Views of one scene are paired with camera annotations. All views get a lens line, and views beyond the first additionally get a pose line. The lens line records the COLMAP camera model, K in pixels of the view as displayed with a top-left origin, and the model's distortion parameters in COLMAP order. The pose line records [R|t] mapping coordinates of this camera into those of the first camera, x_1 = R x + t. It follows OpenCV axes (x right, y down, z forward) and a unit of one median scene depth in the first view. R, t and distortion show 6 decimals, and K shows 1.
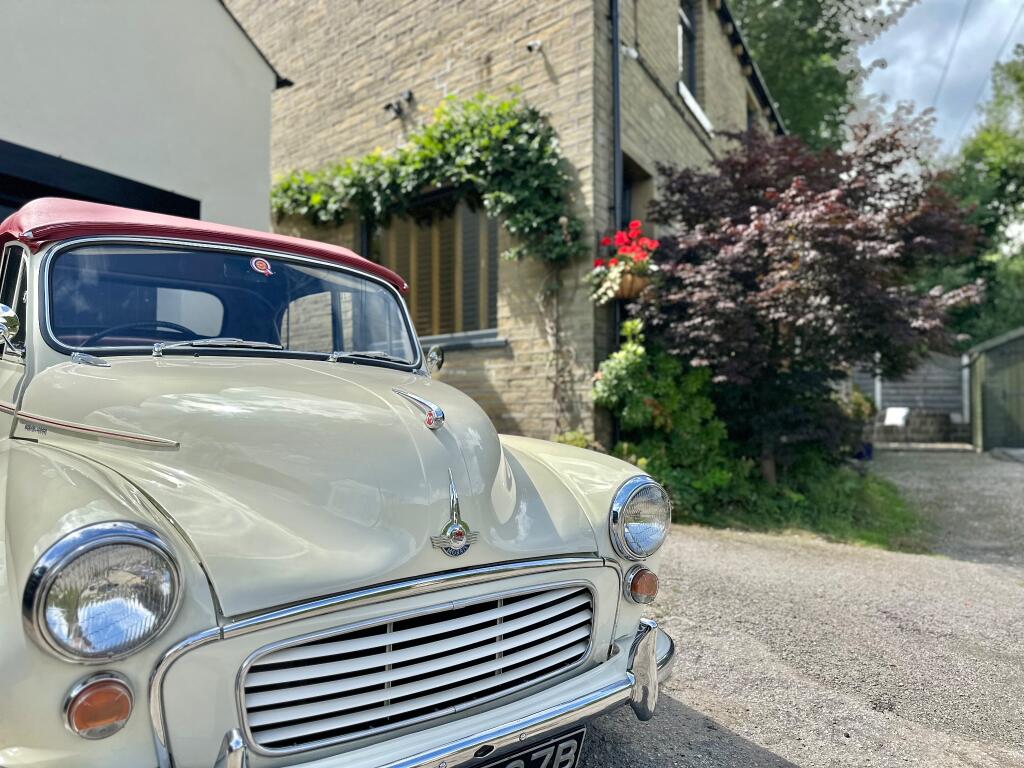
lens RADIAL K [[721.4, 0, 515.2], [0, 721.4, 396.2], [0, 0, 1]] dist [0.060431, -0.122950]
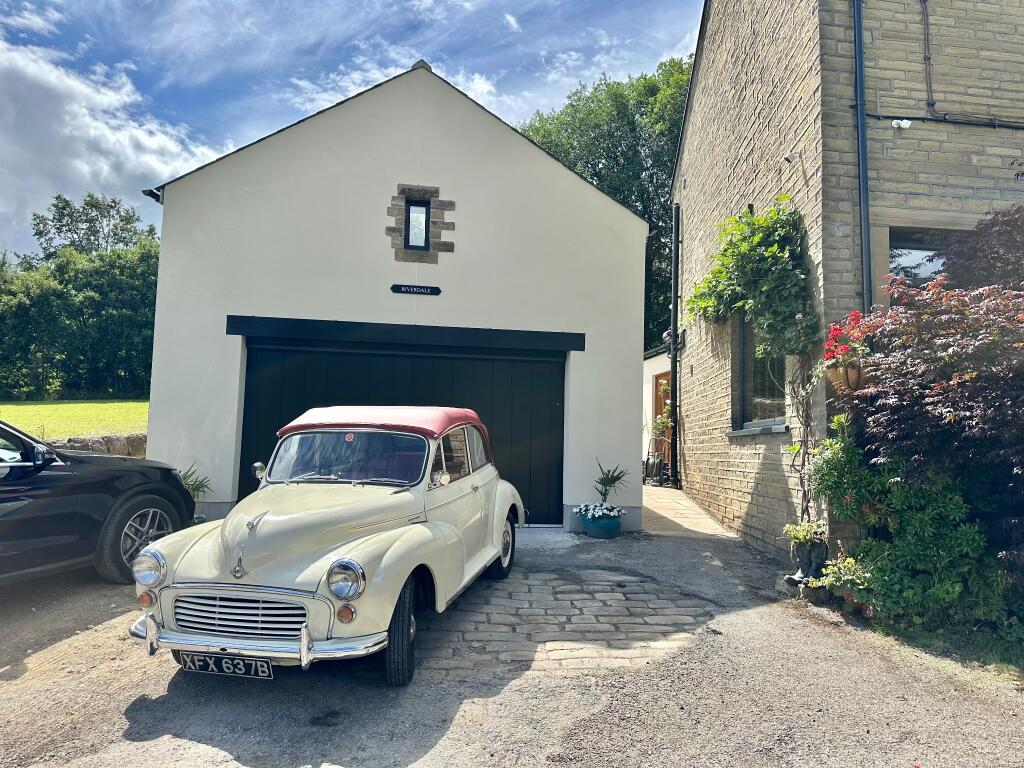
lens RADIAL K [[712.9, 0, 512.0], [0, 712.9, 384.0], [0, 0, 1]] dist [0.076791, -0.108274]
pose [[0.604307, -0.059726, -0.794510, 0.643053], [0.002940, 0.997347, -0.072737, -0.071787], [0.796746, 0.041620, 0.602880, 0.037808]]
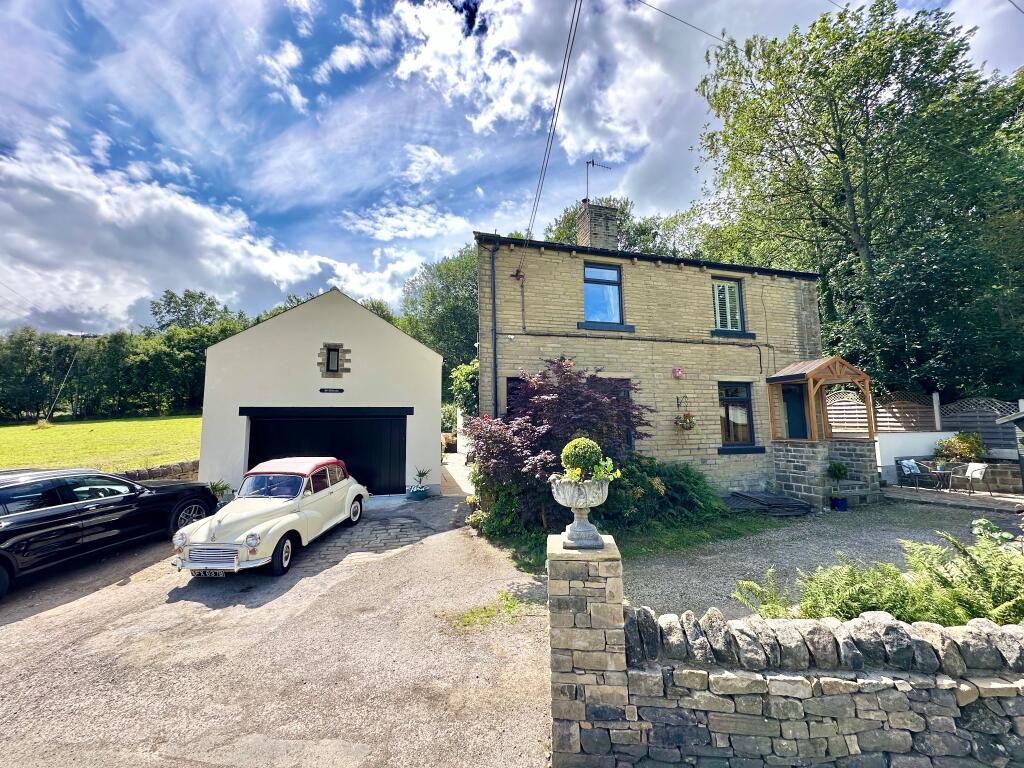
lens RADIAL K [[404.3, 0, 512.0], [0, 404.3, 384.0], [0, 0, 1]] dist [-0.005501, -0.000288]
pose [[0.707910, -0.086095, -0.701036, 1.219775], [0.037838, 0.995740, -0.084080, -0.220105], [0.705289, 0.032995, 0.708152, 0.042637]]
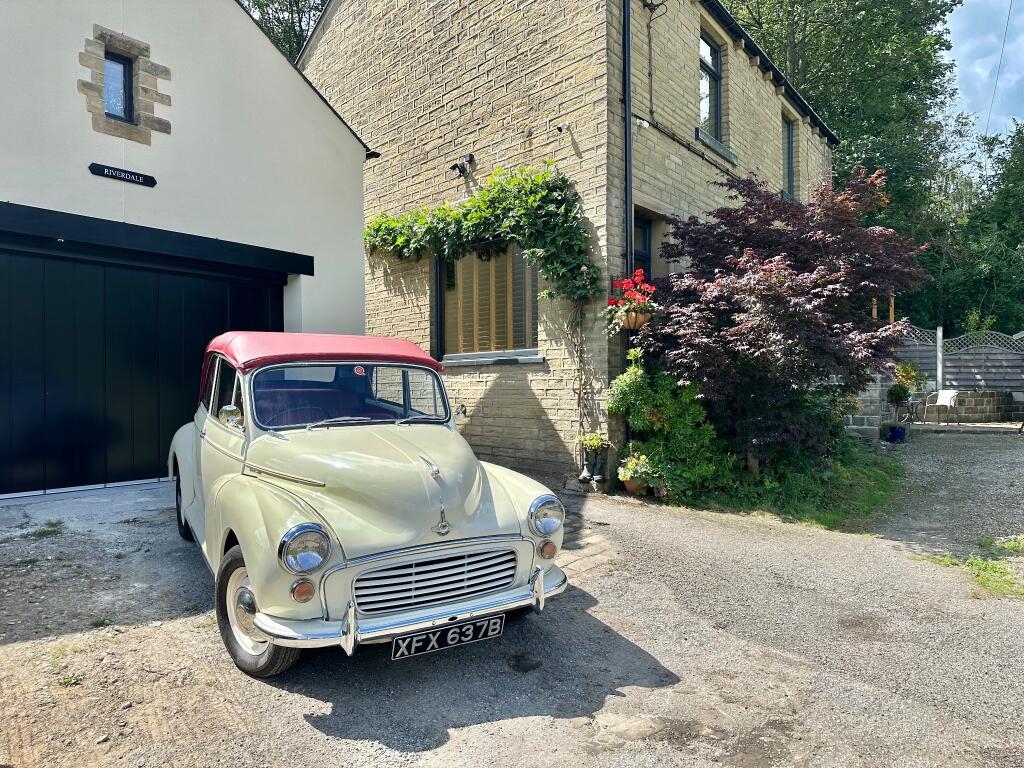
lens RADIAL K [[712.9, 0, 512.0], [0, 712.9, 384.0], [0, 0, 1]] dist [0.076791, -0.108274]
pose [[0.991696, -0.007302, -0.128400, 0.101089], [0.011132, 0.999513, 0.029139, -0.076017], [0.128125, -0.030327, 0.991294, -0.283178]]
